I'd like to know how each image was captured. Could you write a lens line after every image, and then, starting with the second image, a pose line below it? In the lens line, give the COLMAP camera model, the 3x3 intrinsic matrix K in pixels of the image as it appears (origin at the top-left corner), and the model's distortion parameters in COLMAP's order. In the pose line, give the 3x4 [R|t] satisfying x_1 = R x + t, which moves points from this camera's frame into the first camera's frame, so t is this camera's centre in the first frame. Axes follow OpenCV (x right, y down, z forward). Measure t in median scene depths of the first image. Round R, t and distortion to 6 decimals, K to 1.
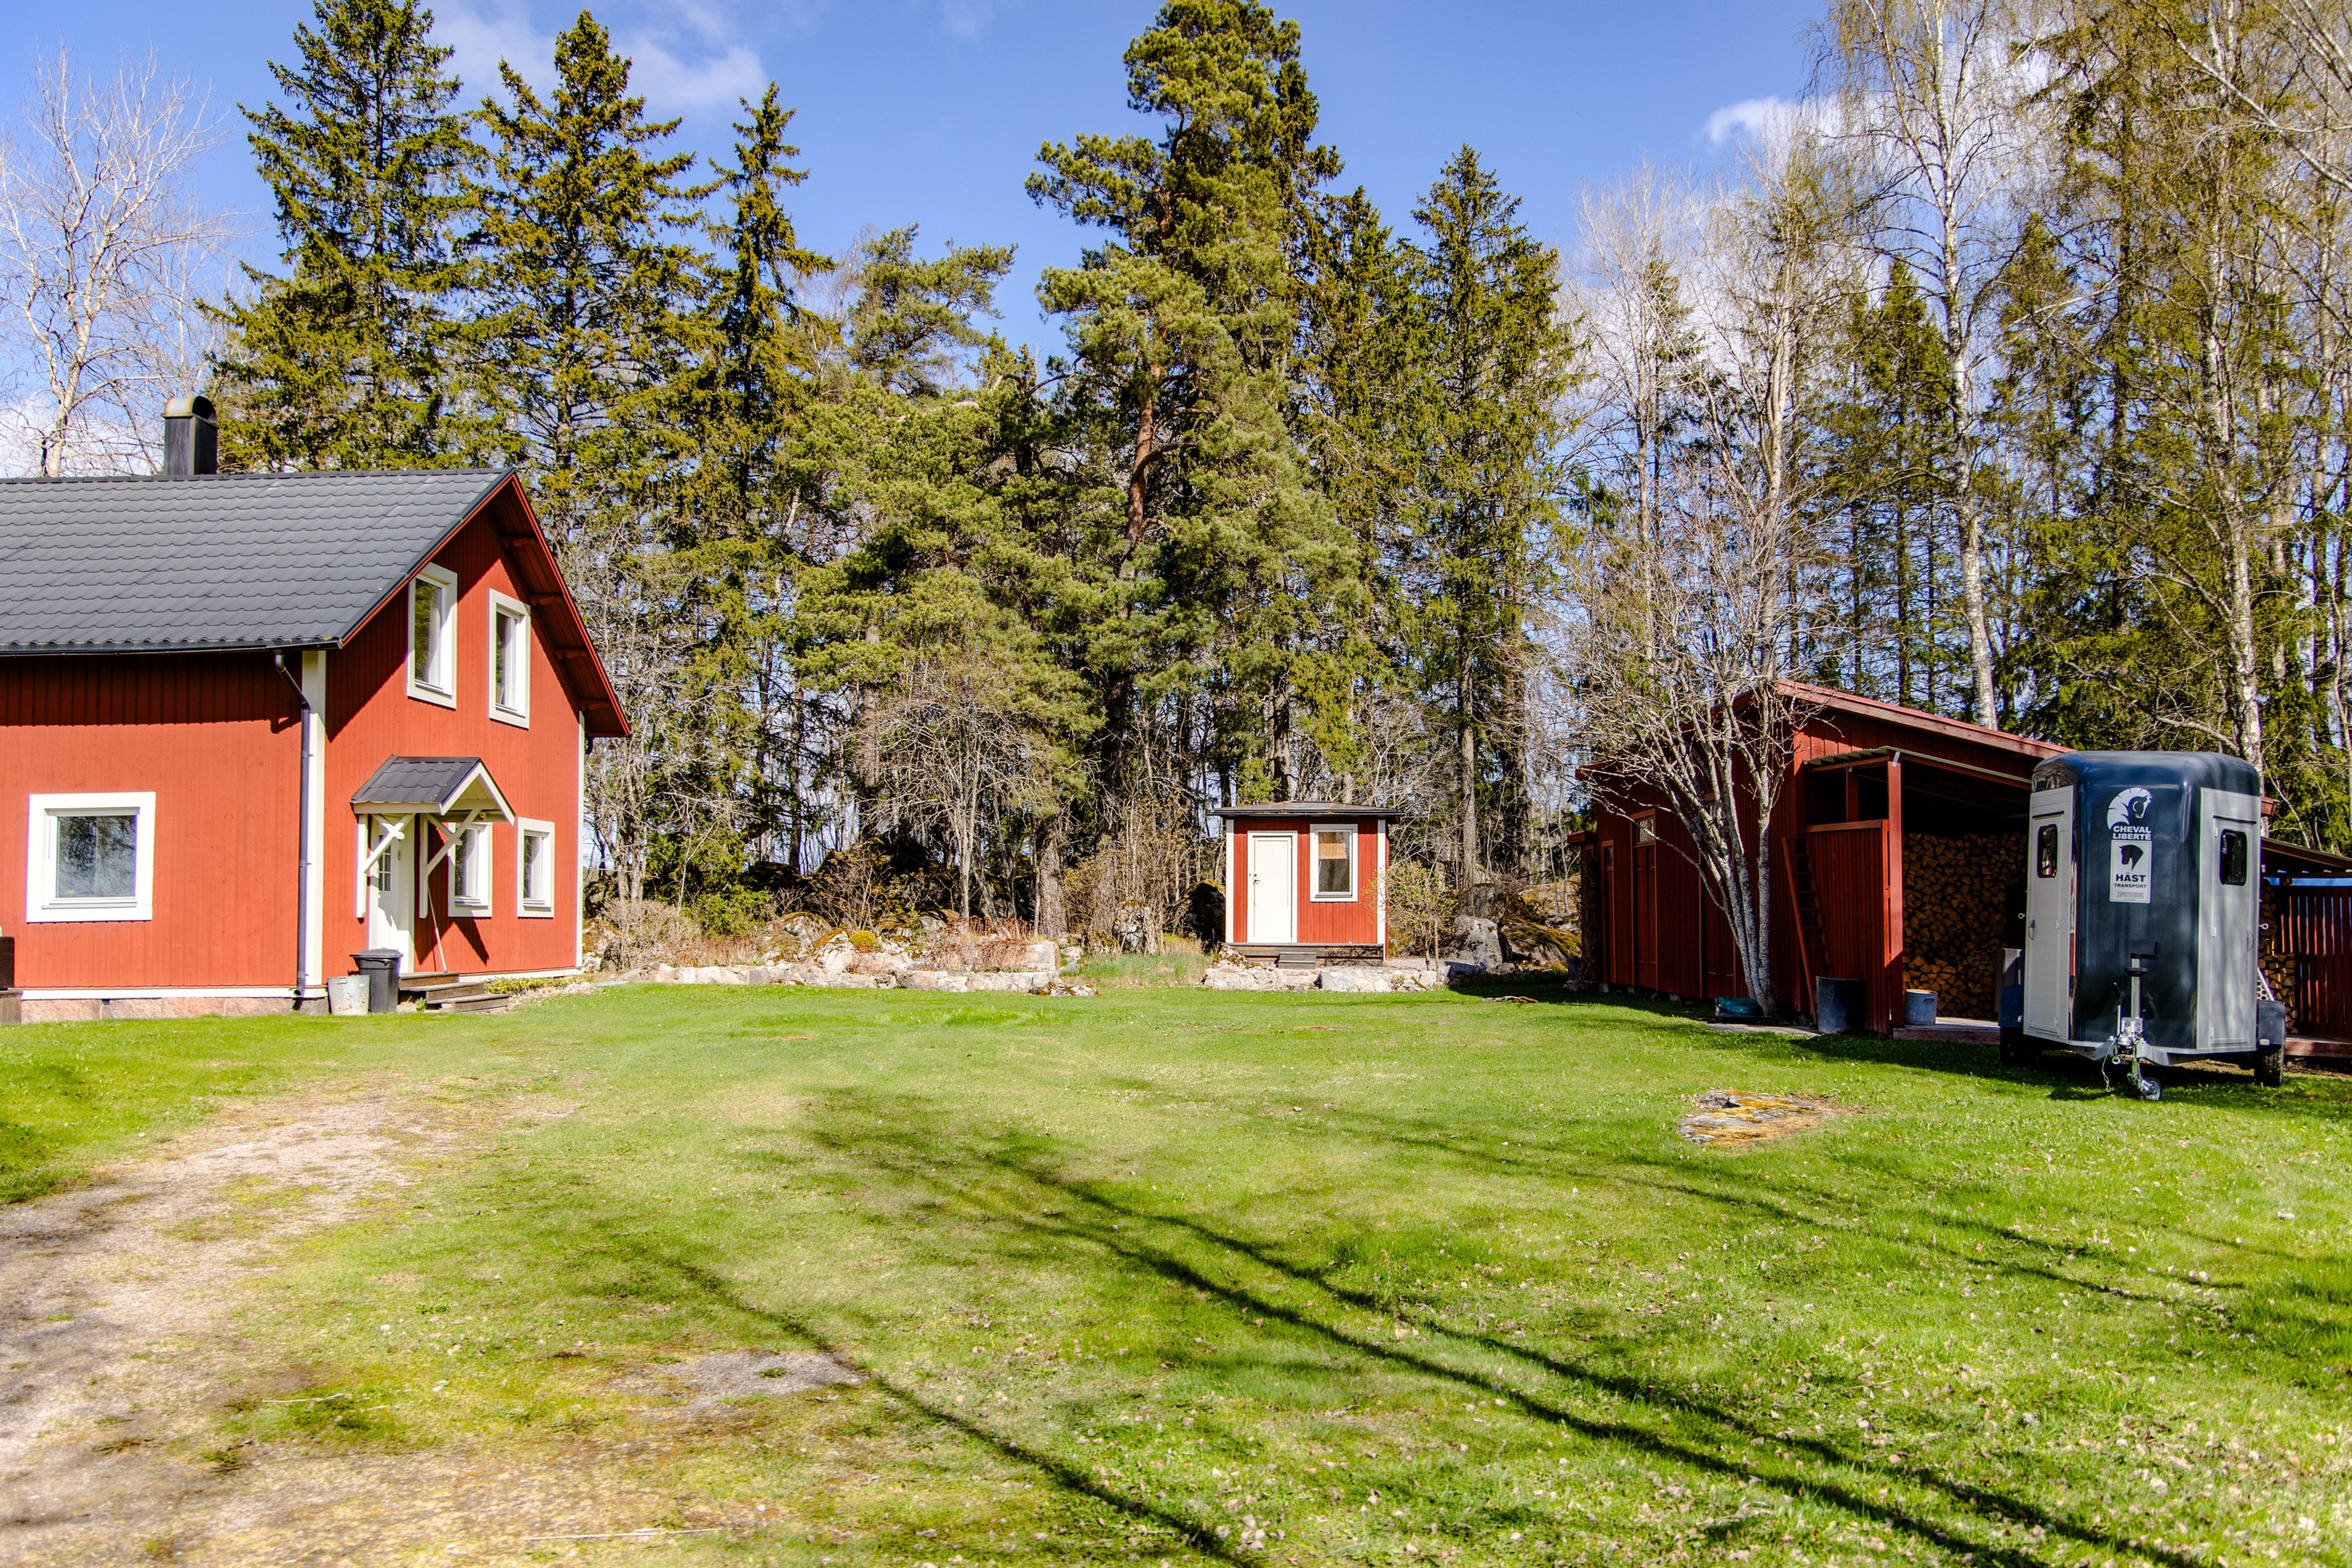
lens RADIAL K [[1902.8, 0, 1176.0], [0, 1902.8, 784.0], [0, 0, 1]] dist [0.016591, 0.005747]
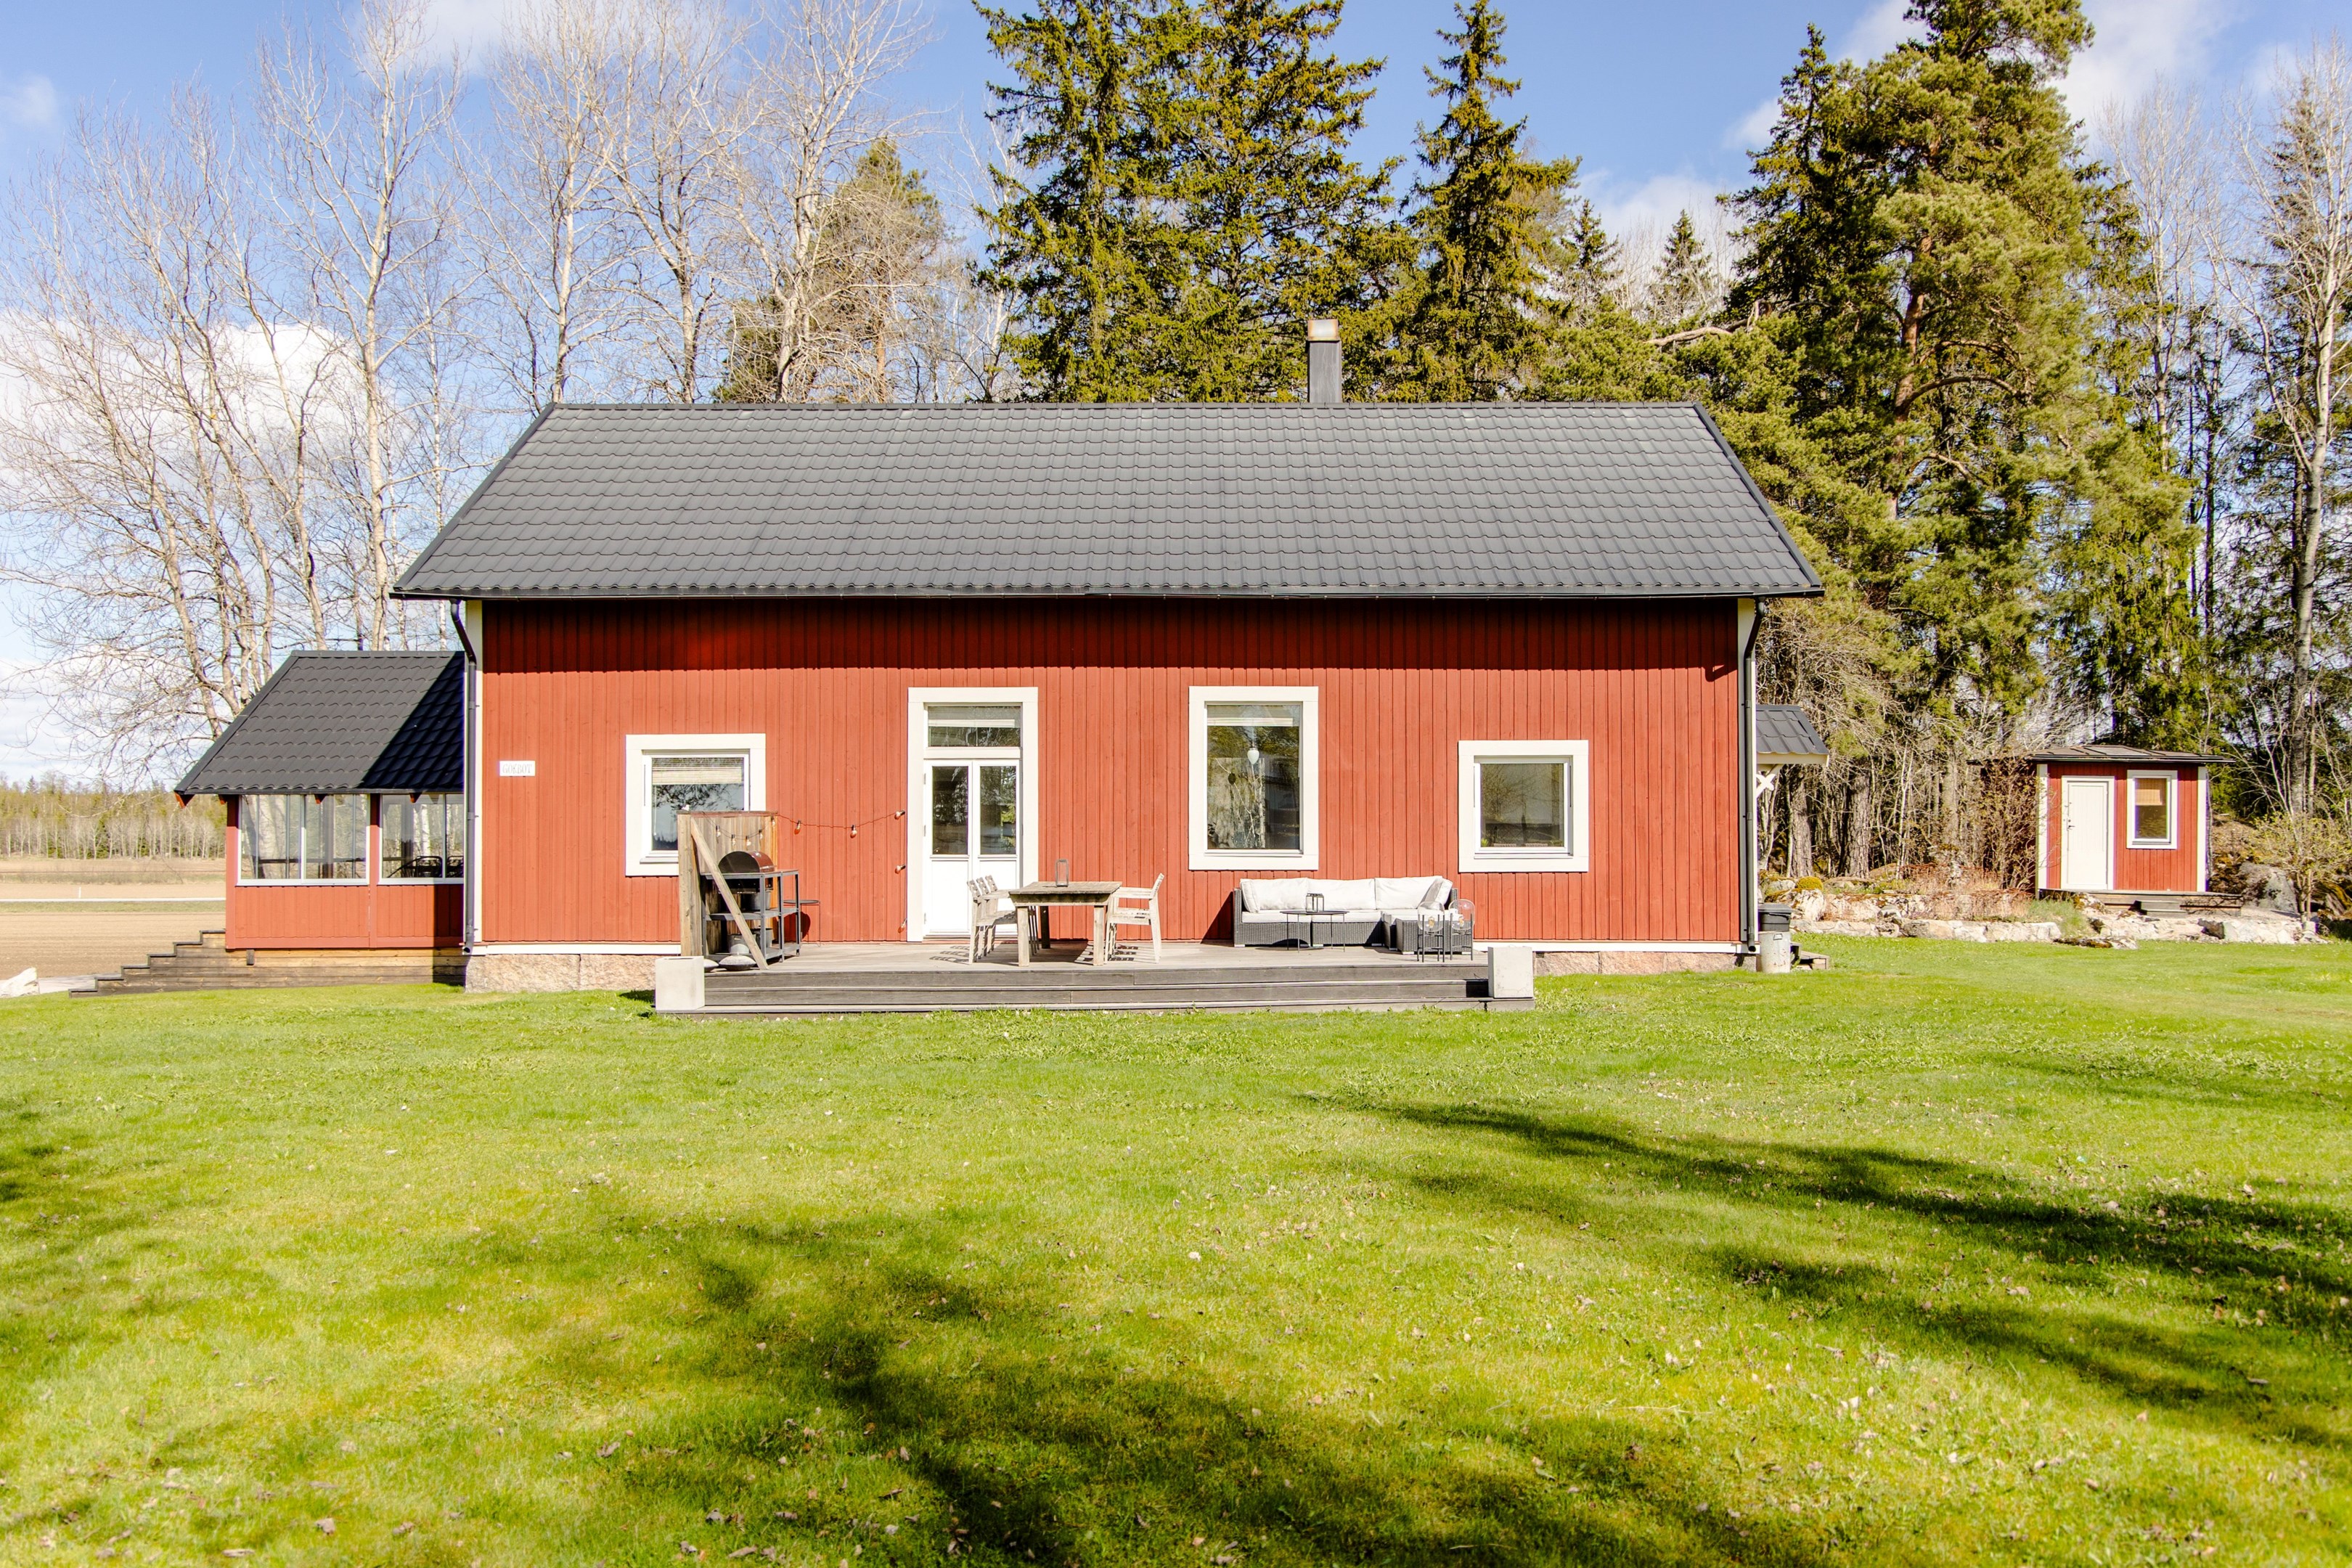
lens RADIAL K [[1942.7, 0, 1176.0], [0, 1942.7, 784.0], [0, 0, 1]] dist [0.000092, 0.000055]
pose [[0.999178, 0.012979, 0.038412, -0.622485], [-0.014635, 0.998962, 0.043147, -0.010468], [-0.037812, -0.043673, 0.998330, 0.018427]]
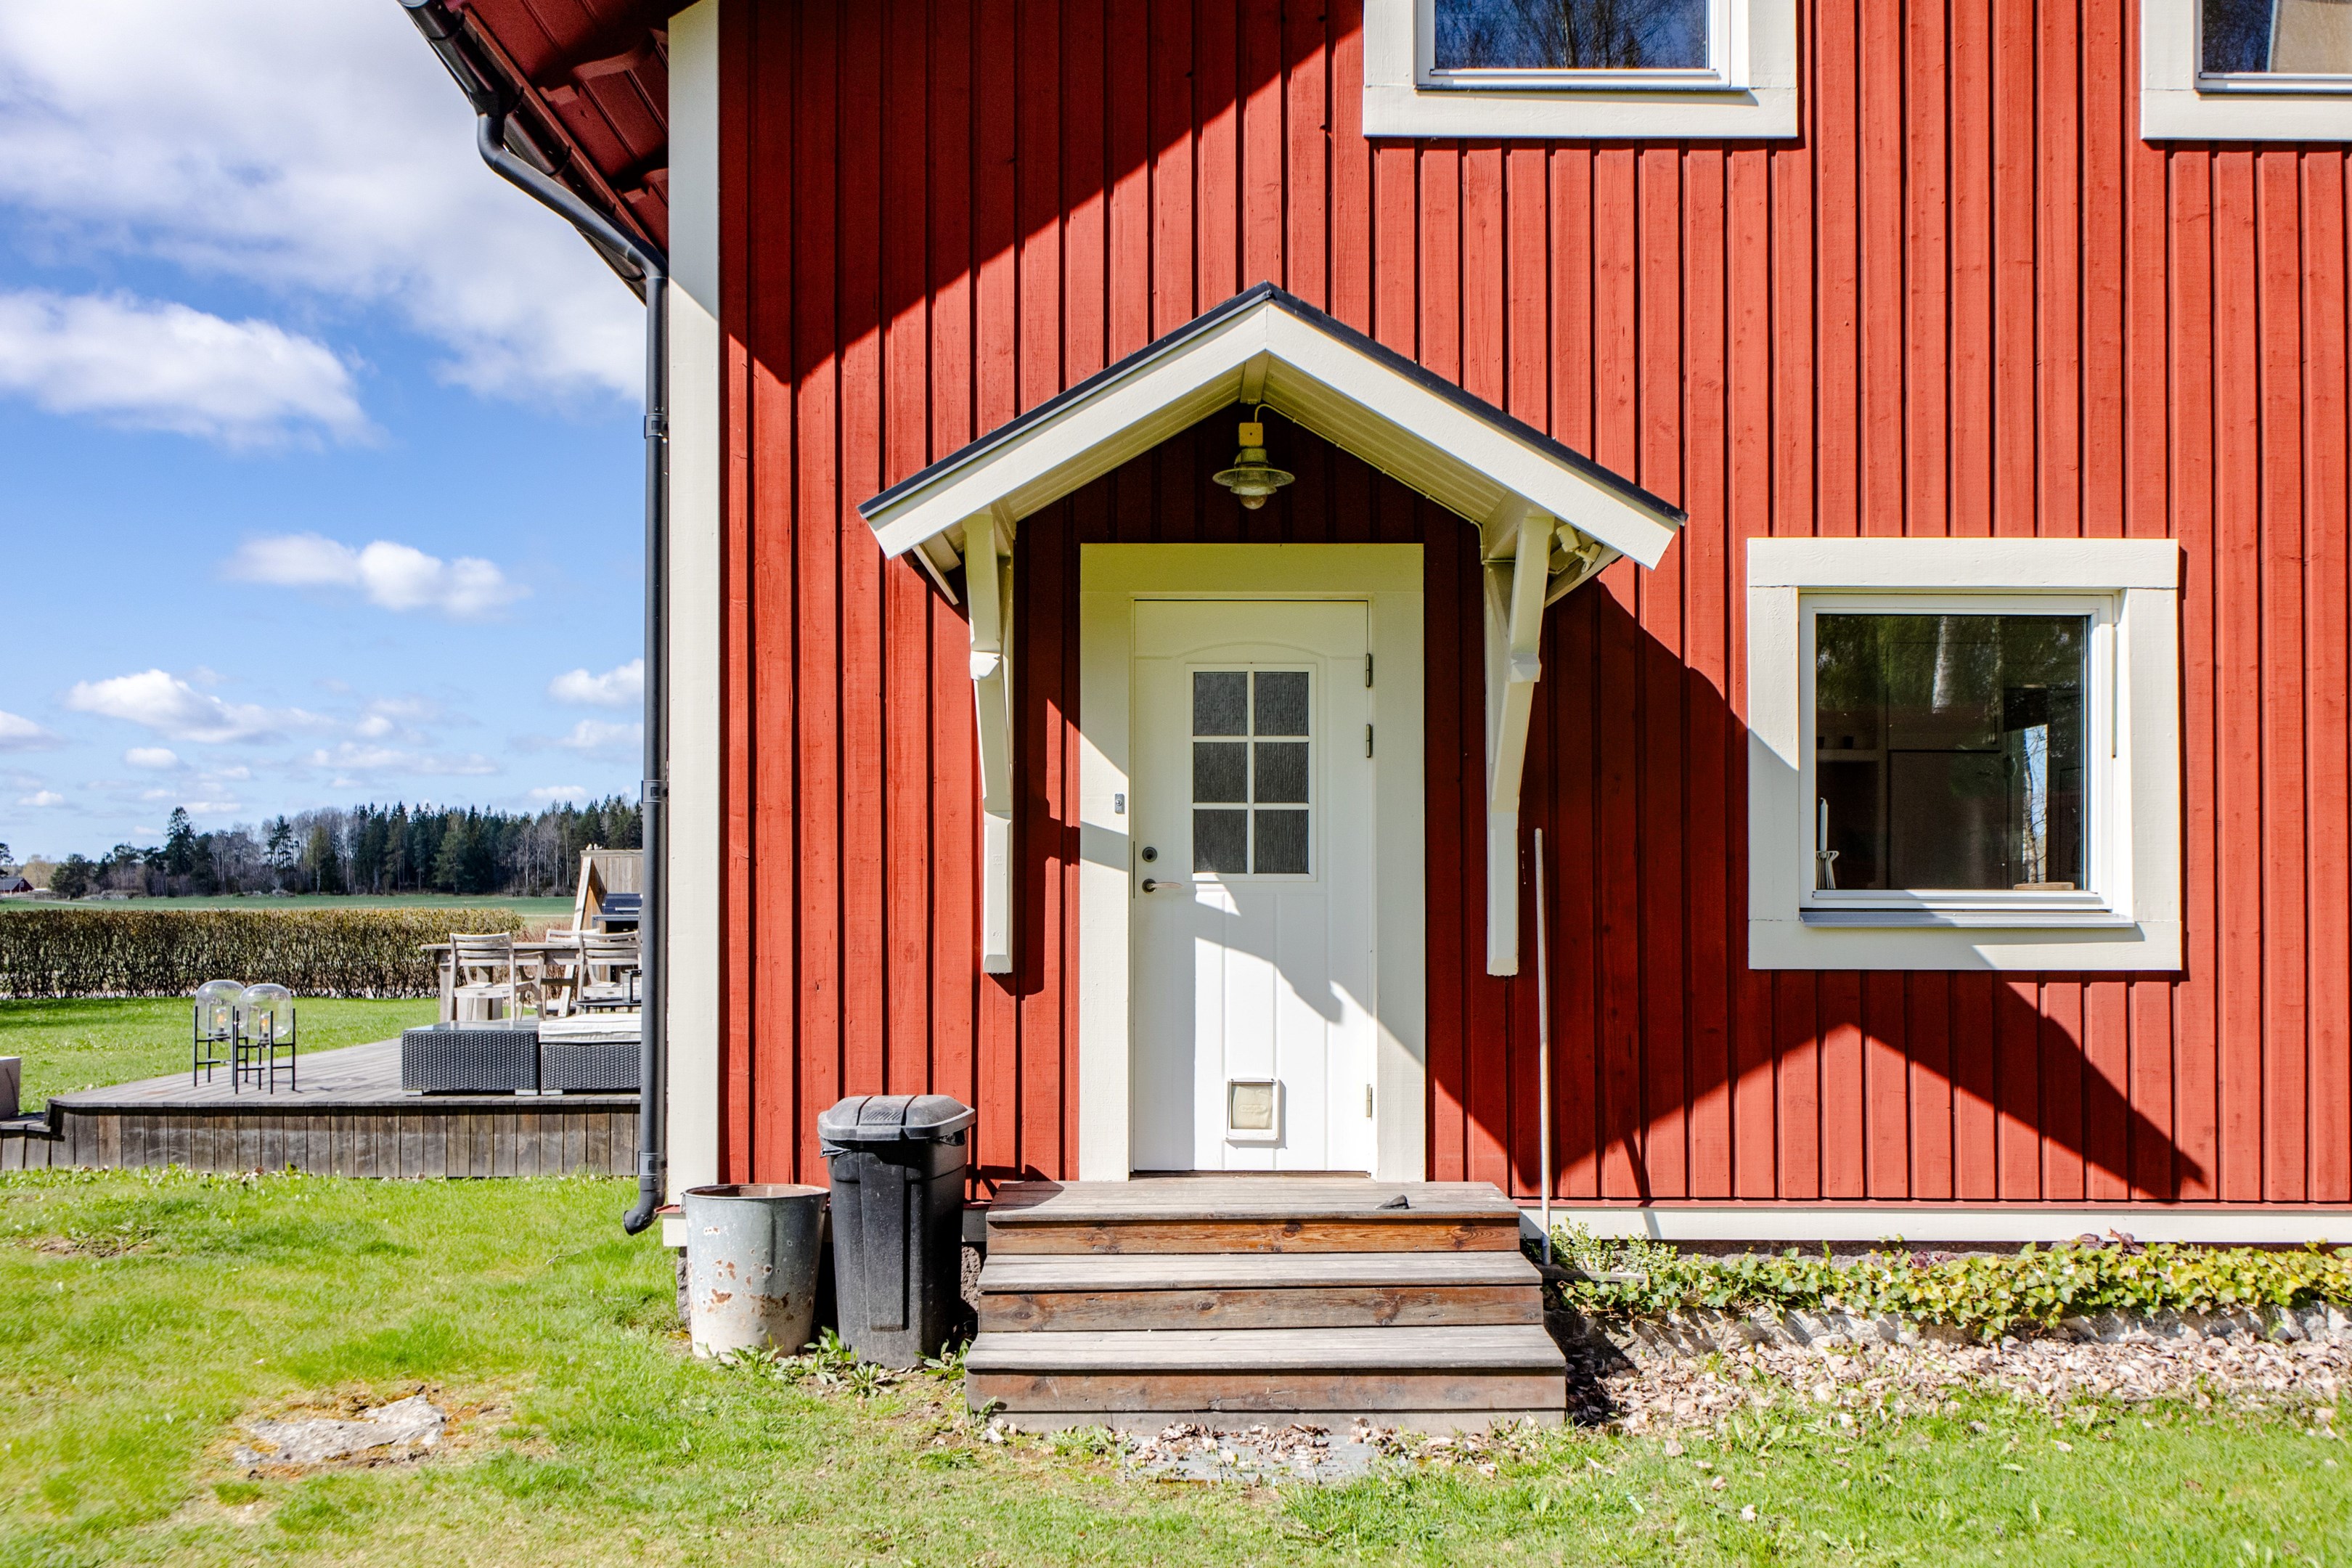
lens RADIAL K [[1885.6, 0, 1187.2], [0, 1885.6, 867.5], [0, 0, 1]] dist [0.008535, 0.003199]
pose [[0.057224, 0.002108, -0.998359, -0.125496], [0.070286, 0.997508, 0.006134, 0.045400], [0.995884, -0.070522, 0.056934, 0.842114]]
